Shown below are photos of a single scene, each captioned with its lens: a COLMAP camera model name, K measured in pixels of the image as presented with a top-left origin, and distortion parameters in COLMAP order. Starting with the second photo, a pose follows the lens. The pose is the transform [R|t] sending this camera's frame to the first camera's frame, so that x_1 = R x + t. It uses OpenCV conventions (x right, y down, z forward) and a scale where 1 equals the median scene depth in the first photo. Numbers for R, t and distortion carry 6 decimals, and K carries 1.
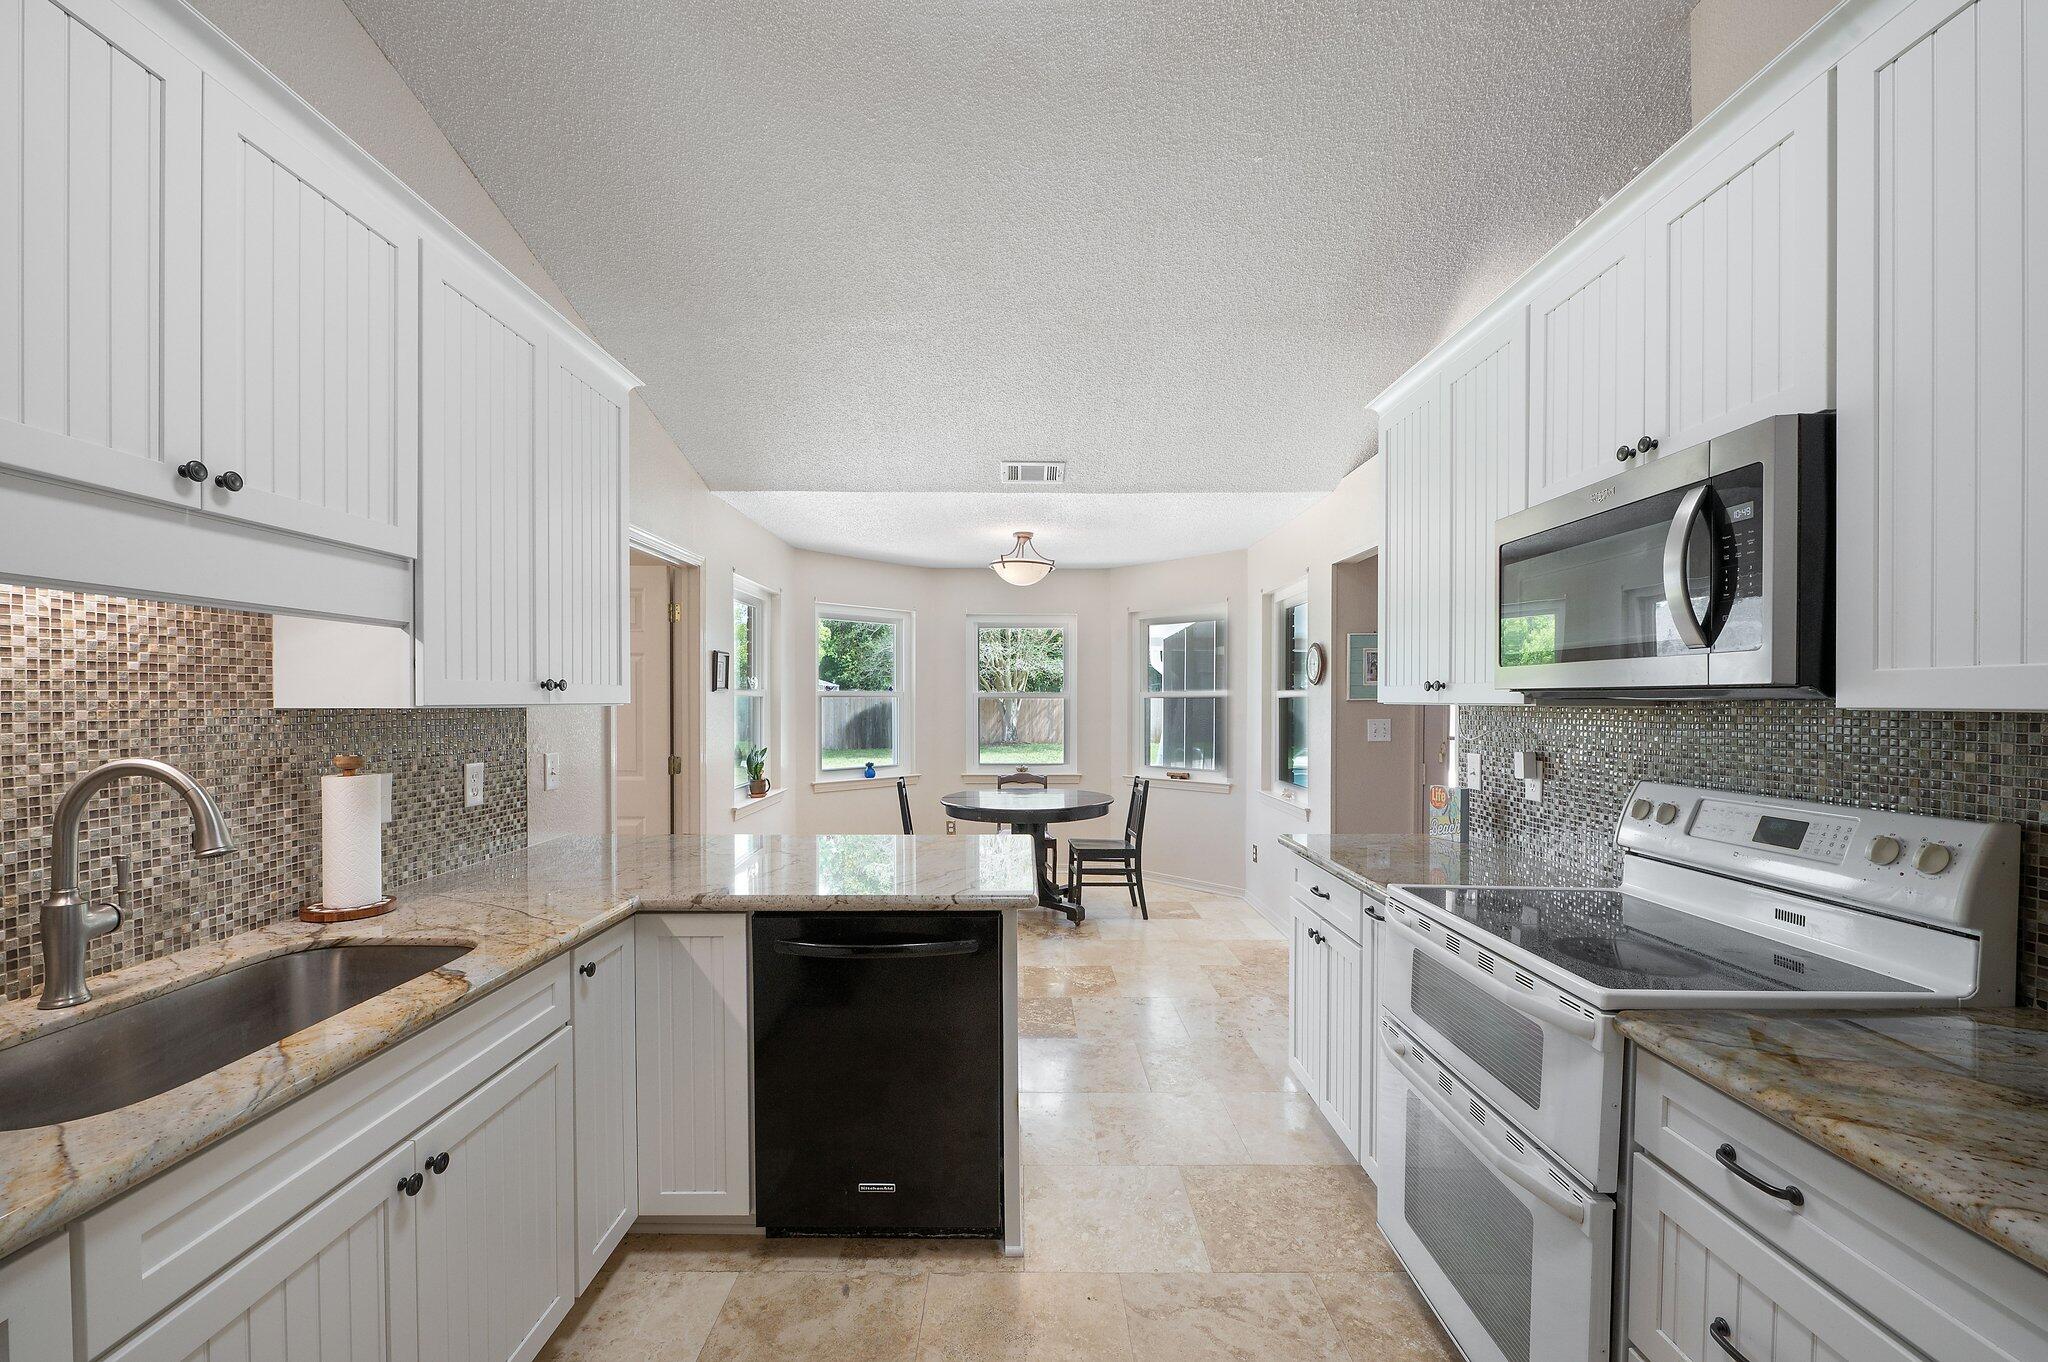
lens RADIAL K [[819.3, 0, 1023.7], [0, 819.3, 706.1], [0, 0, 1]] dist [-0.009722, -0.000353]
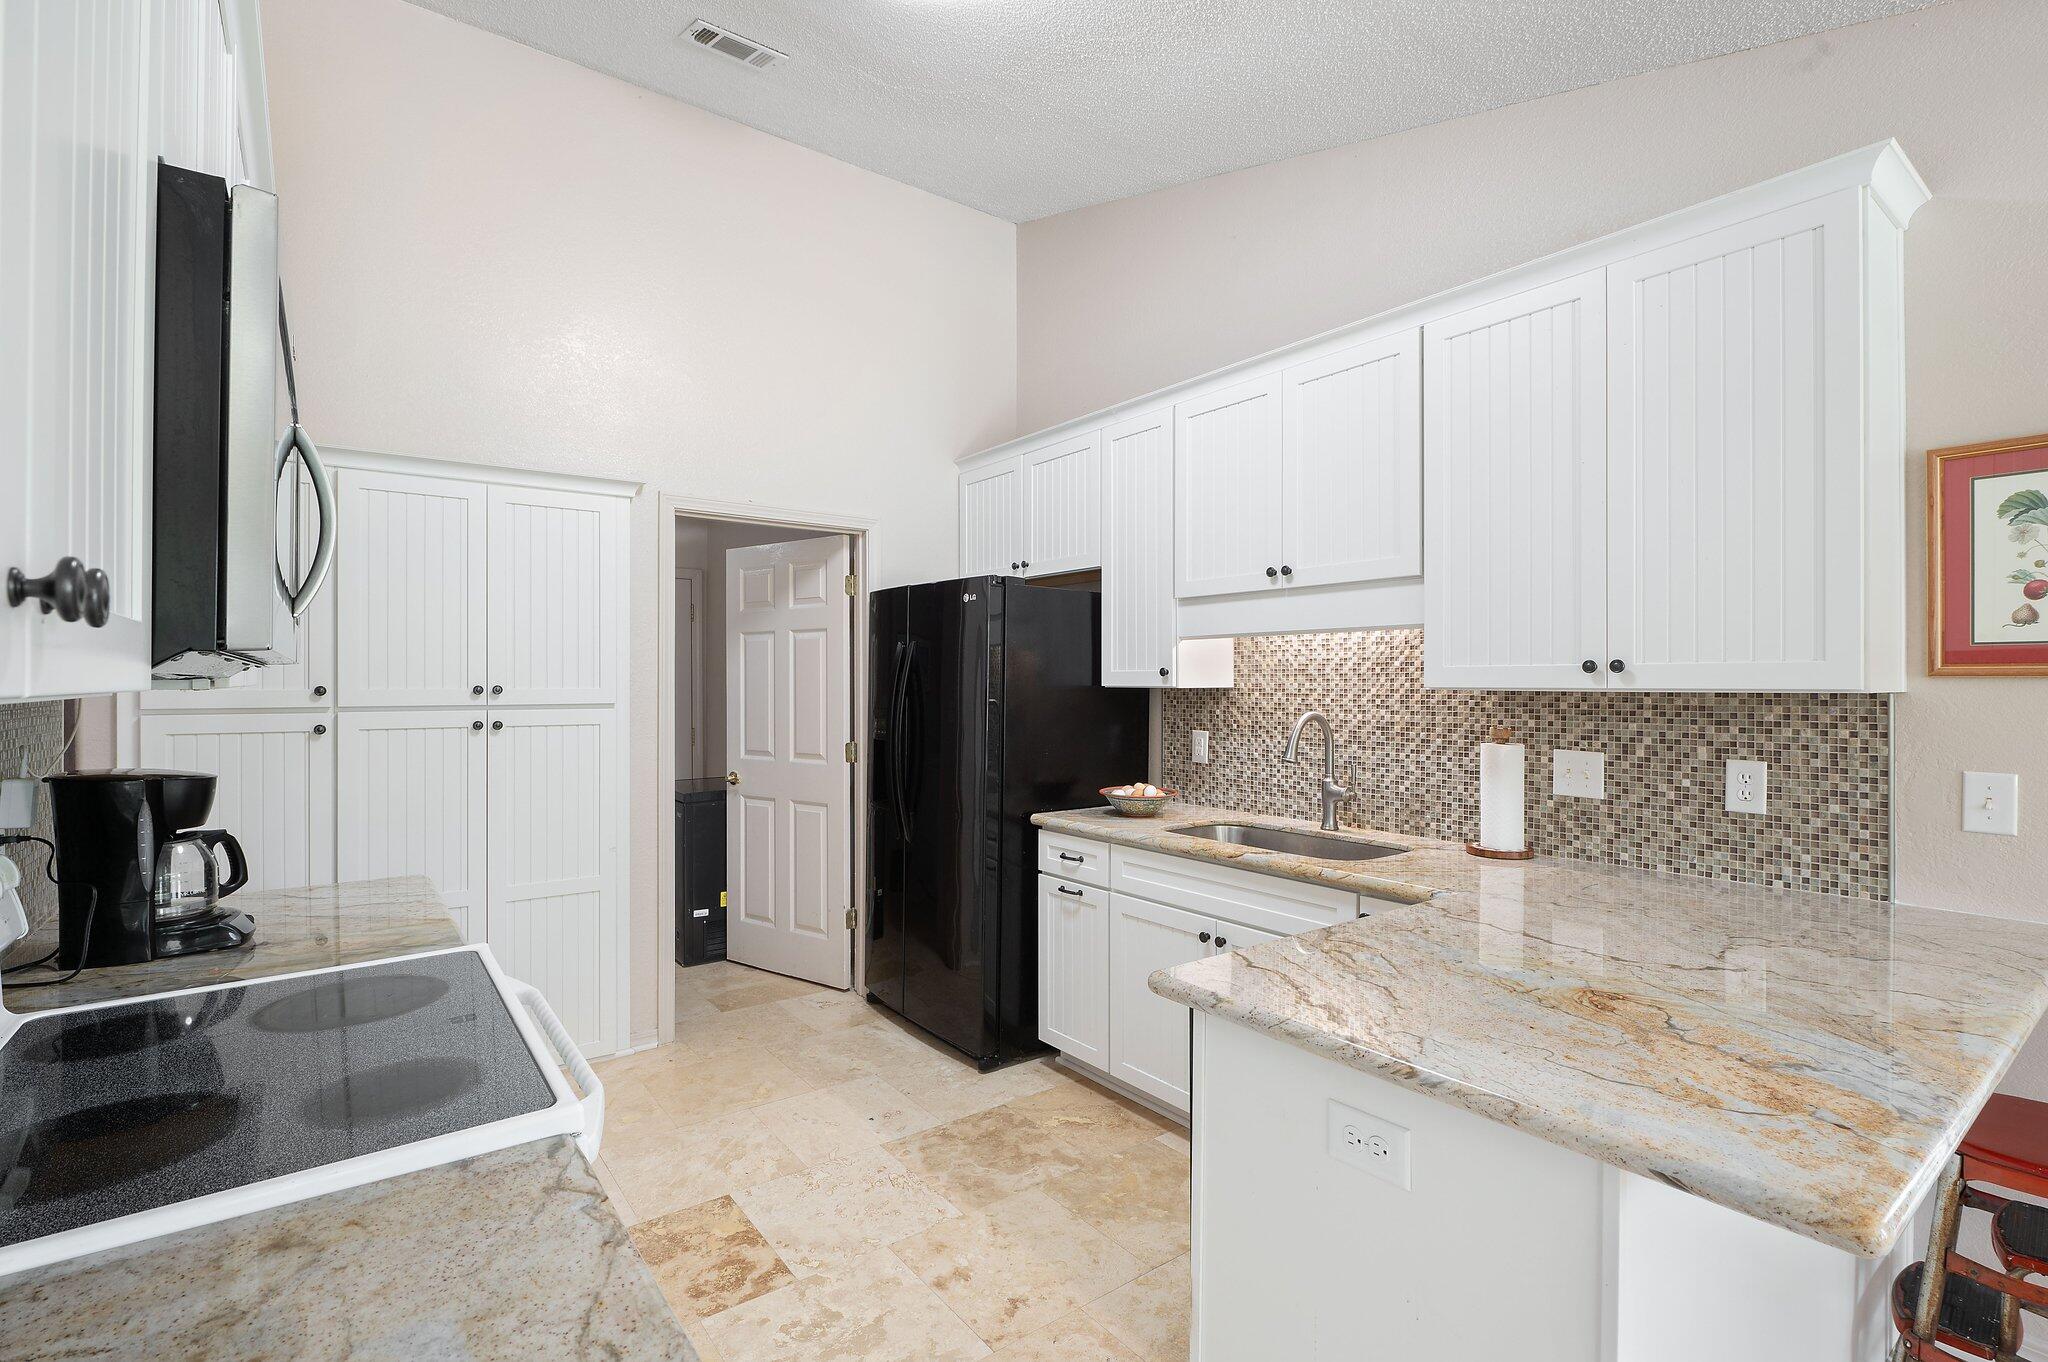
lens RADIAL K [[945.8, 0, 1023.1], [0, 945.8, 673.6], [0, 0, 1]] dist [-0.004631, -0.003261]
pose [[-0.800767, -0.007657, -0.598927, 0.596861], [-0.007232, 0.999969, -0.003115, -0.012091], [0.598932, 0.001837, -0.800797, 1.636586]]
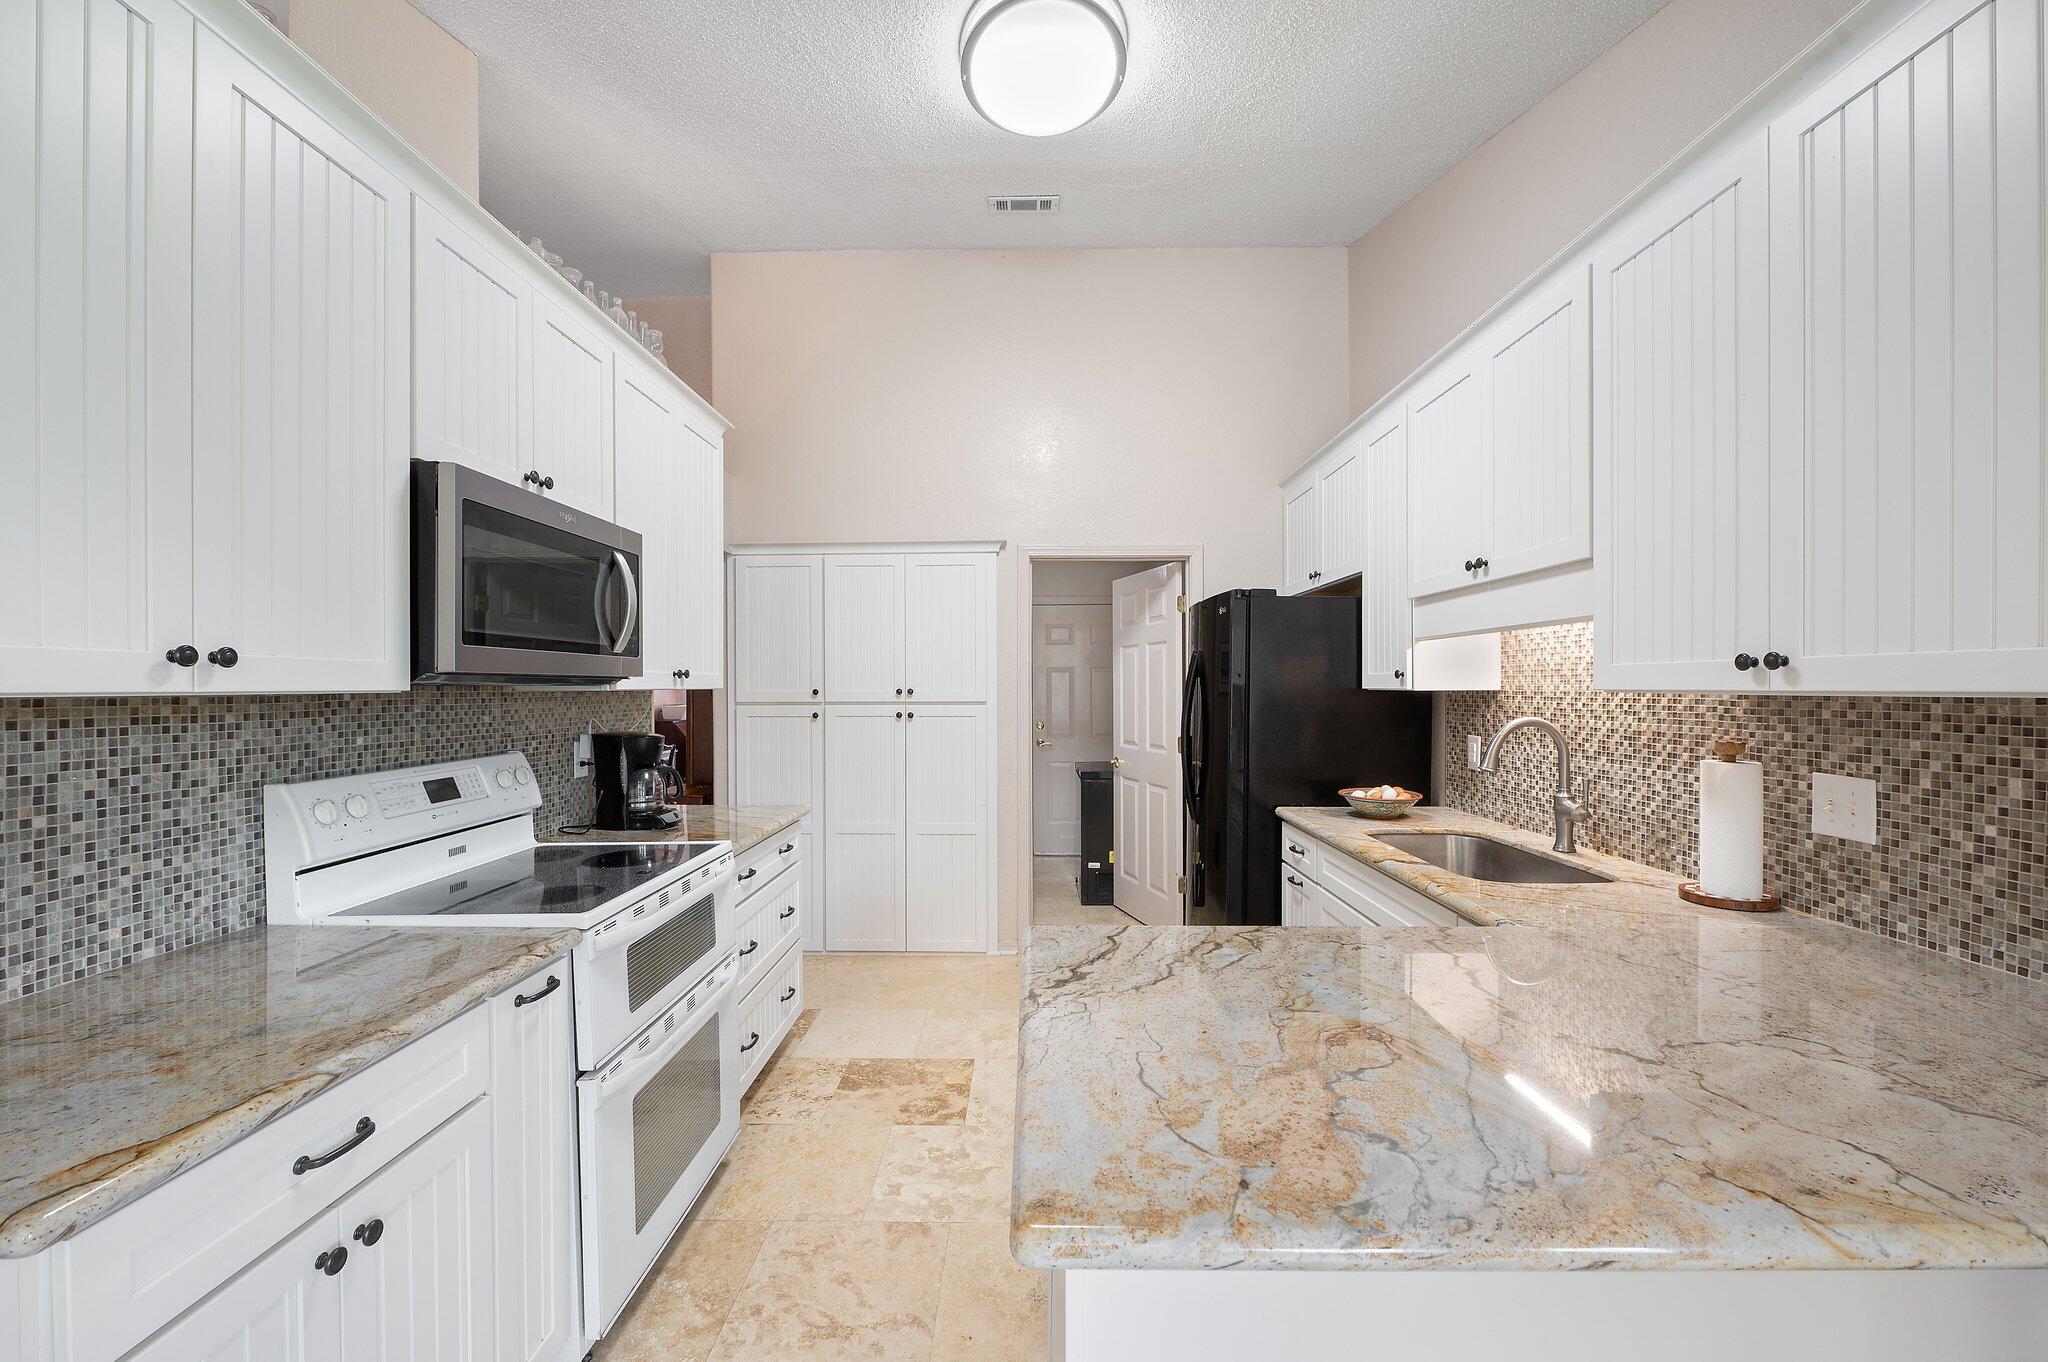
lens RADIAL K [[819.3, 0, 1013.9], [0, 819.3, 685.5], [0, 0, 1]] dist [-0.009722, -0.000353]
pose [[-0.999719, 0.000645, 0.023707, 0.009393], [0.000823, 0.999972, 0.007497, -0.013812], [-0.023702, 0.007514, -0.999691, 1.899939]]
